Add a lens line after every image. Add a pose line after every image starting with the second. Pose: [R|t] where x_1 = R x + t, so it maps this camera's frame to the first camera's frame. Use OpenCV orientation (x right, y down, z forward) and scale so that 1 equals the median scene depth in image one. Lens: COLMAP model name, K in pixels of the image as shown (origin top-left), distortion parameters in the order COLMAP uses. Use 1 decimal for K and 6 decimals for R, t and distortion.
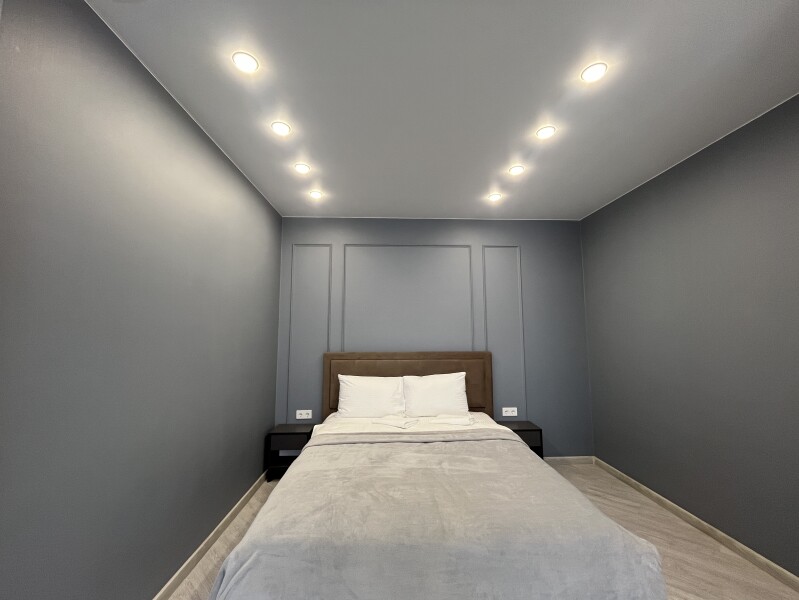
lens RADIAL K [[322.5, 0, 399.5], [0, 322.5, 300.0], [0, 0, 1]] dist [0.001287, -0.000055]
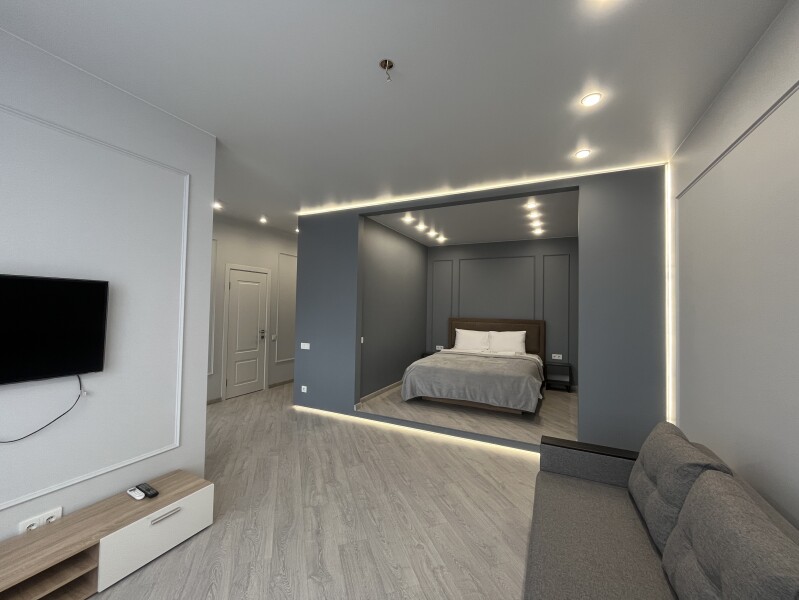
lens RADIAL K [[324.9, 0, 402.8], [0, 324.9, 296.6], [0, 0, 1]] dist [0.000264, -0.000098]
pose [[0.884129, 0.003530, -0.467230, 0.431189], [0.024189, 0.998285, 0.053314, -0.071318], [0.466617, -0.058438, 0.882527, -0.839490]]
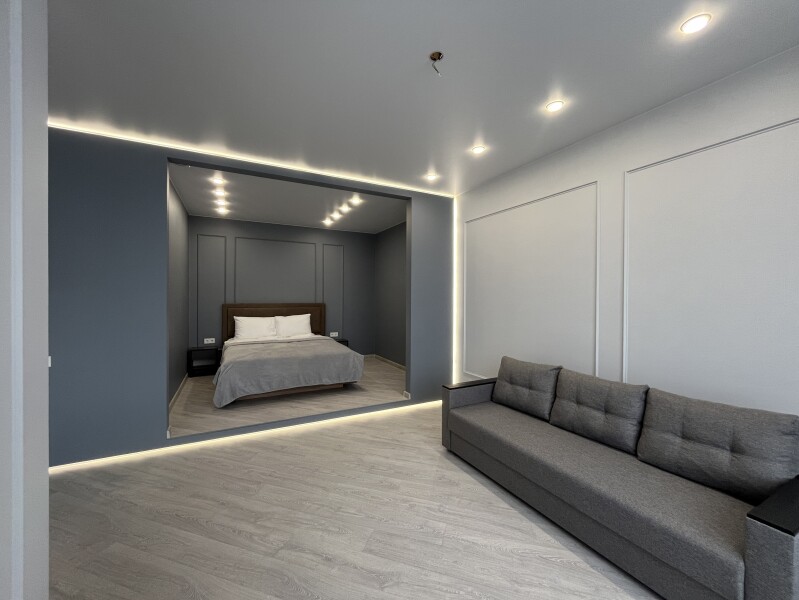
lens RADIAL K [[322.5, 0, 399.5], [0, 322.5, 300.0], [0, 0, 1]] dist [0.001287, -0.000055]
pose [[0.904565, 0.002918, 0.426326, -0.121800], [-0.050887, 0.993567, 0.101168, -0.068467], [-0.423289, -0.113207, 0.898894, -0.864809]]
